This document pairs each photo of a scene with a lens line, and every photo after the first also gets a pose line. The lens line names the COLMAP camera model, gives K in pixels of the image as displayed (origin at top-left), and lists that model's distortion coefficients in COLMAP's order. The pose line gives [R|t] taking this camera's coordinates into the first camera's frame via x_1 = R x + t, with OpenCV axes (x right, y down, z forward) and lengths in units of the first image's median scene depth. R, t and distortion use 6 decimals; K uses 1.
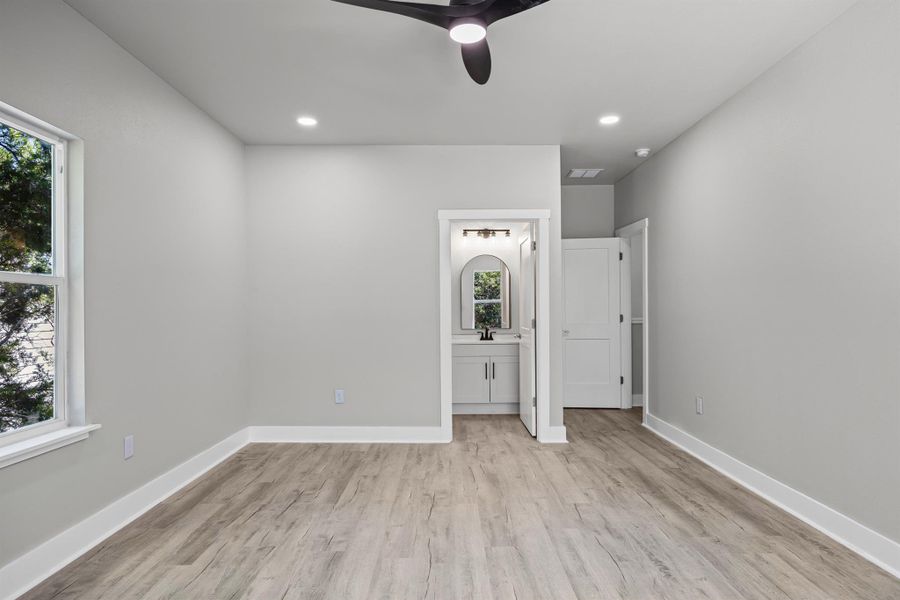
lens RADIAL K [[433.1, 0, 450.4], [0, 433.1, 306.8], [0, 0, 1]] dist [-0.003013, -0.000244]
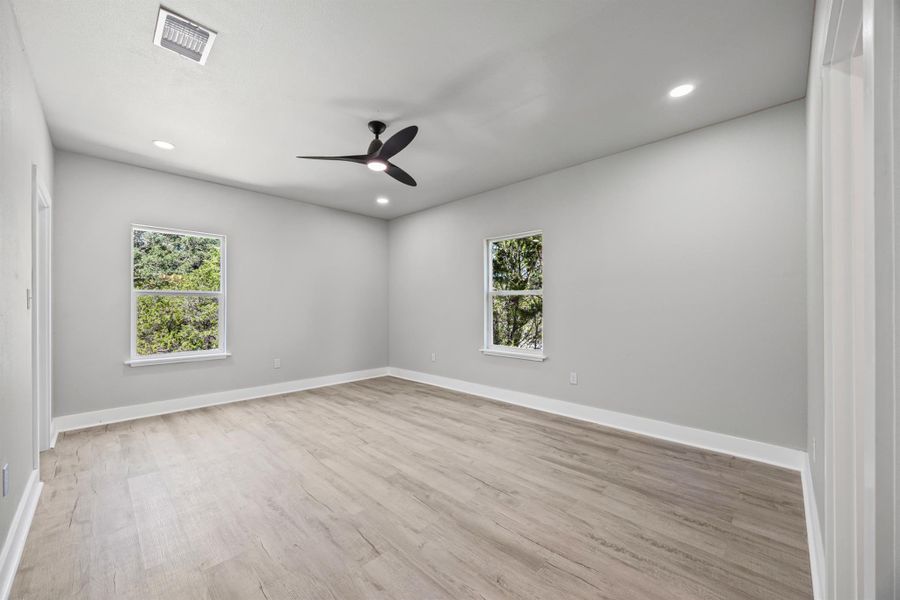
lens RADIAL K [[347.5, 0, 451.3], [0, 347.5, 302.9], [0, 0, 1]] dist [-0.010415, -0.000044]
pose [[-0.653835, -0.000918, -0.756637, 0.667385], [0.008853, 0.999922, -0.008863, 0.018019], [0.756586, -0.012494, -0.653775, 1.504542]]
